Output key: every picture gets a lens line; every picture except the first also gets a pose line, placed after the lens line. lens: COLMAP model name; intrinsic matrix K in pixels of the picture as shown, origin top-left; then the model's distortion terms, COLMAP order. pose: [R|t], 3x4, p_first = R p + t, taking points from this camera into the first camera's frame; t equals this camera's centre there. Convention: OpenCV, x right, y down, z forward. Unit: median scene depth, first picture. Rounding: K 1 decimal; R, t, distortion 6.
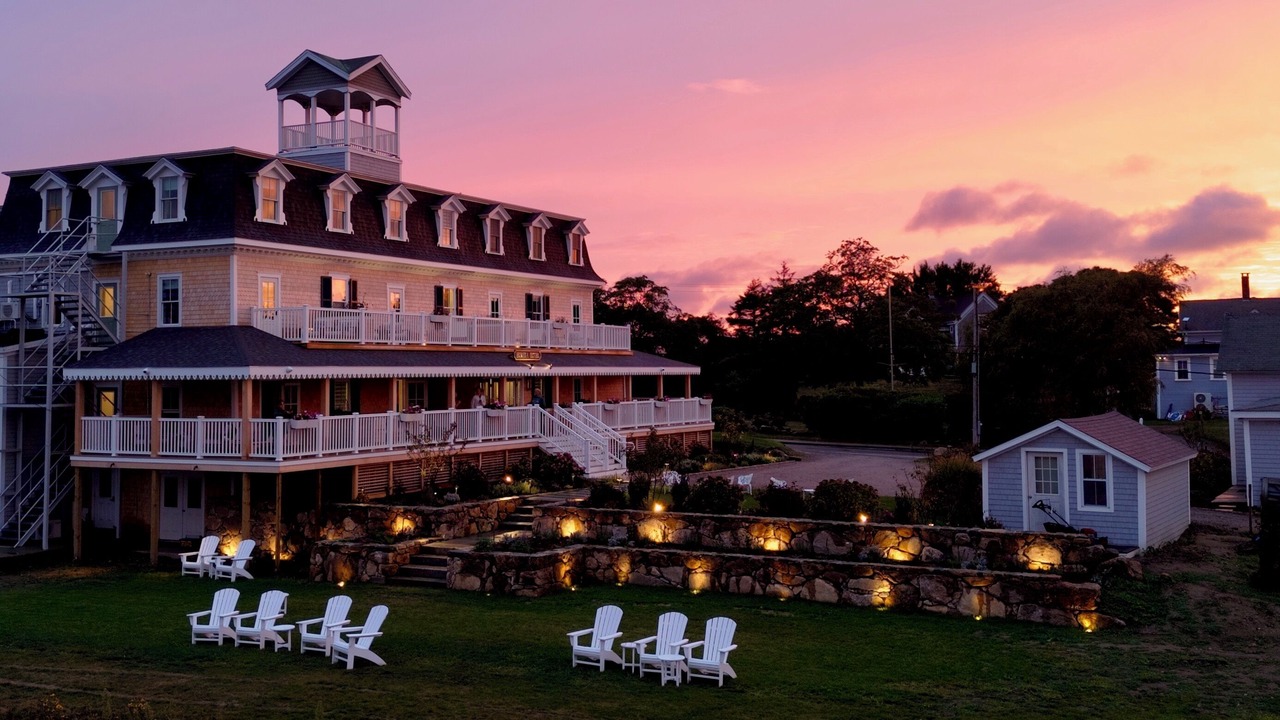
lens RADIAL K [[1200.0, 0, 640.0], [0, 1200.0, 360.0], [0, 0, 1]] dist [0.099093, 0.002769]
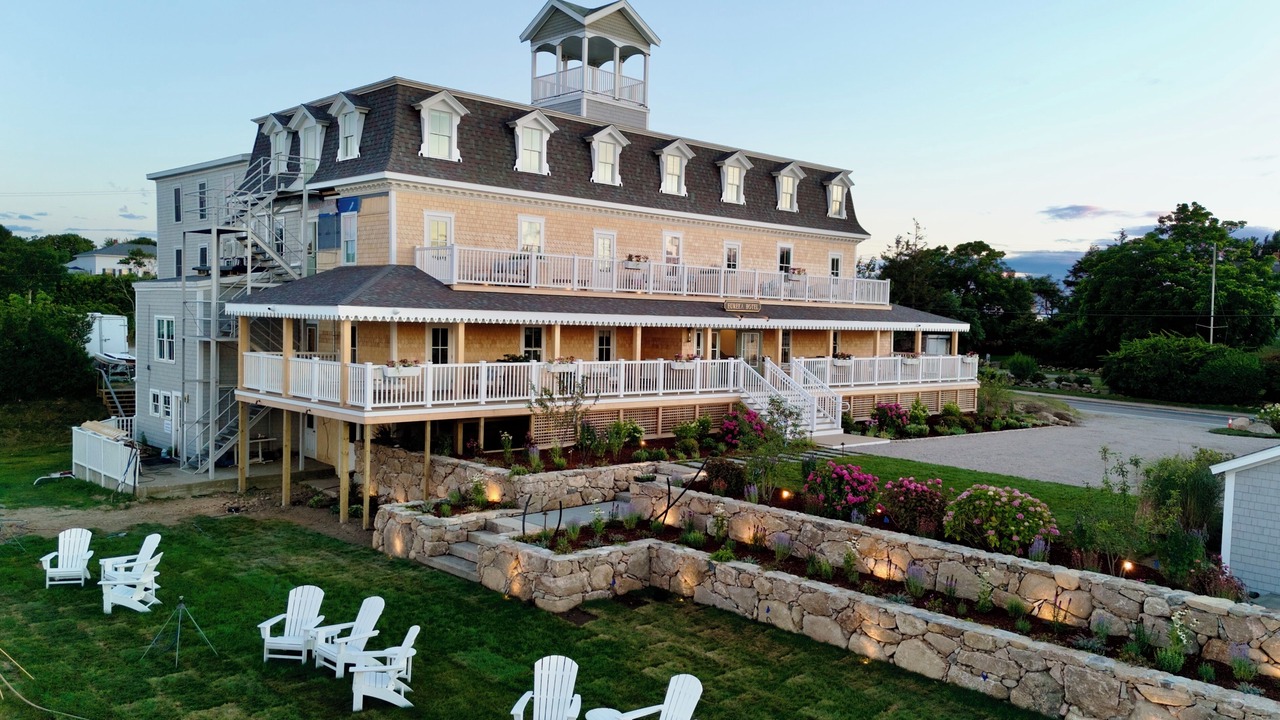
lens RADIAL K [[1045.5, 0, 642.8], [0, 1045.5, 388.9], [0, 0, 1]] dist [0.065756, -0.004799]
pose [[0.957705, 0.050726, -0.283245, 0.064602], [-0.029859, 0.996544, 0.077512, -0.000208], [0.286198, -0.065776, 0.955910, 0.159918]]
